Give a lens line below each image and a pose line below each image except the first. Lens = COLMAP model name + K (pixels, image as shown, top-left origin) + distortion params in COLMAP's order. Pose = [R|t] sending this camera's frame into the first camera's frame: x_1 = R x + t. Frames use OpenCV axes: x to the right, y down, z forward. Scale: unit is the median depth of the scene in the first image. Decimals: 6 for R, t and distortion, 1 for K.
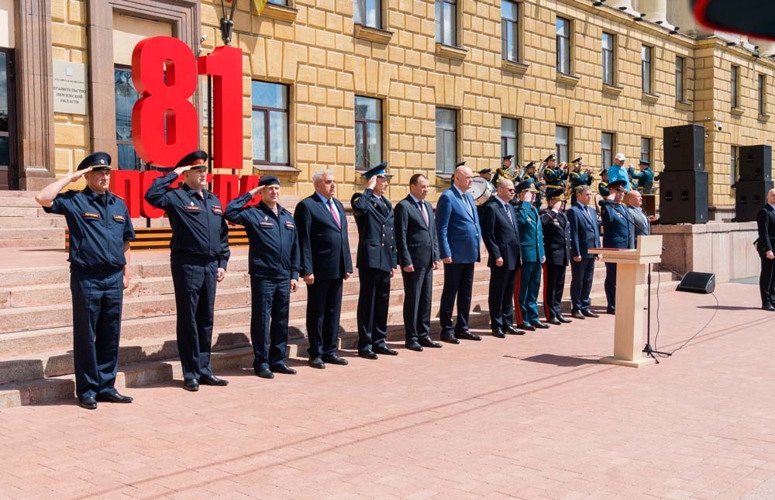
lens RADIAL K [[921.7, 0, 386.8], [0, 921.7, 255.0], [0, 0, 1]] dist [0.044707, 0.000000]
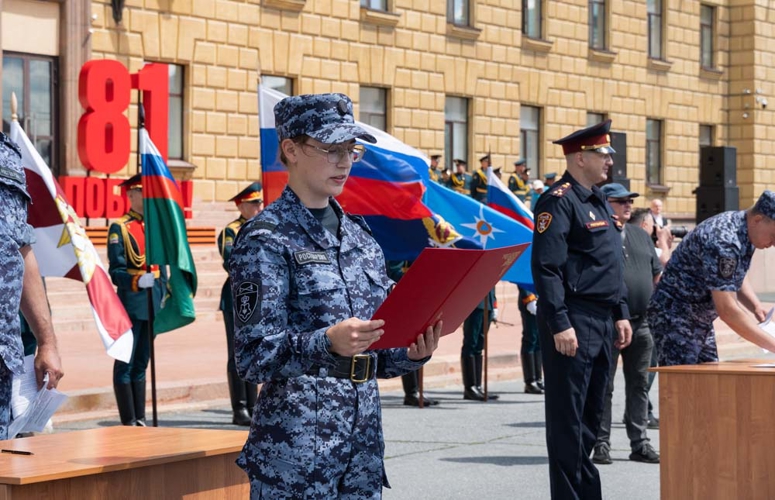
lens RADIAL K [[1811.5, 0, 389.3], [0, 1811.5, 242.5], [0, 0, 1]] dist [0.104378, 0.000000]
pose [[0.998429, 0.013012, 0.054502, -0.005044], [-0.011241, 0.999403, -0.032673, 0.025468], [-0.054895, 0.032009, 0.997979, -0.543601]]
